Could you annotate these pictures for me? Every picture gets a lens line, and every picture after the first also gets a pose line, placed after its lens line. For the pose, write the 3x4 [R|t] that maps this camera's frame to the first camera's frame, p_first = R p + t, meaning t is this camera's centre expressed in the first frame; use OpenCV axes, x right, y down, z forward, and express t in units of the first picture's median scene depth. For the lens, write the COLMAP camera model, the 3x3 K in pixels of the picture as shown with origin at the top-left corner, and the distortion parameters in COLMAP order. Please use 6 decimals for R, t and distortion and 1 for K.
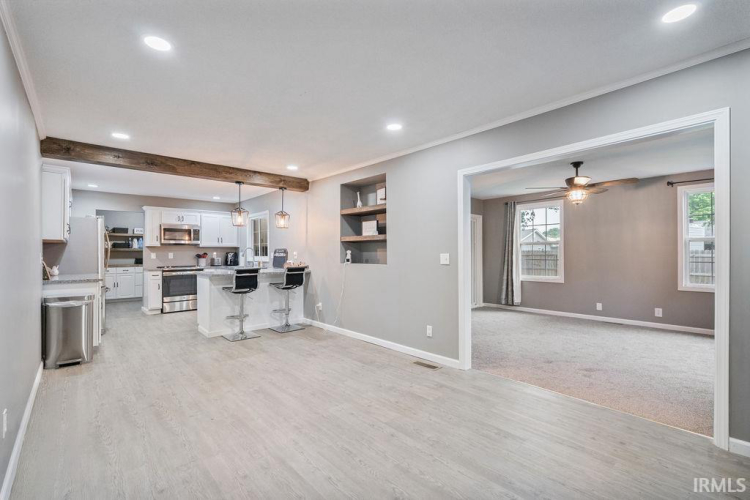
lens RADIAL K [[342.6, 0, 378.6], [0, 342.6, 252.2], [0, 0, 1]] dist [-0.003100, 0.000235]
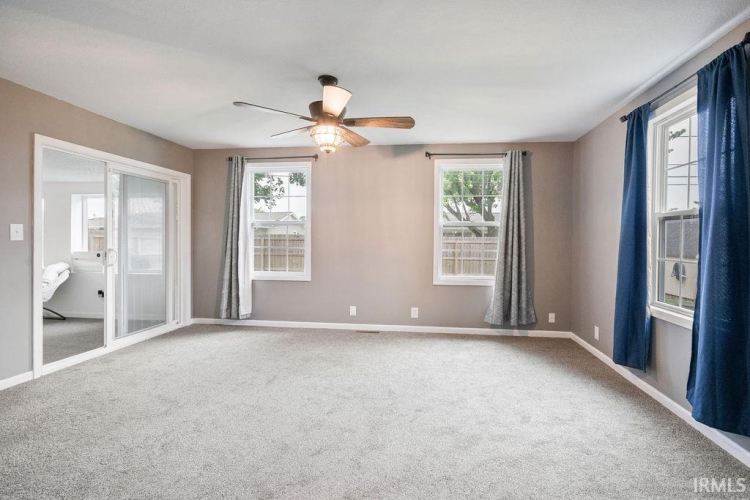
lens RADIAL K [[342.6, 0, 378.5], [0, 342.6, 244.8], [0, 0, 1]] dist [-0.003100, 0.000235]
pose [[0.785034, -0.002164, 0.619449, 0.201457], [-0.013408, 0.999700, 0.020484, -0.000184], [-0.619307, -0.024386, 0.784770, 0.340266]]
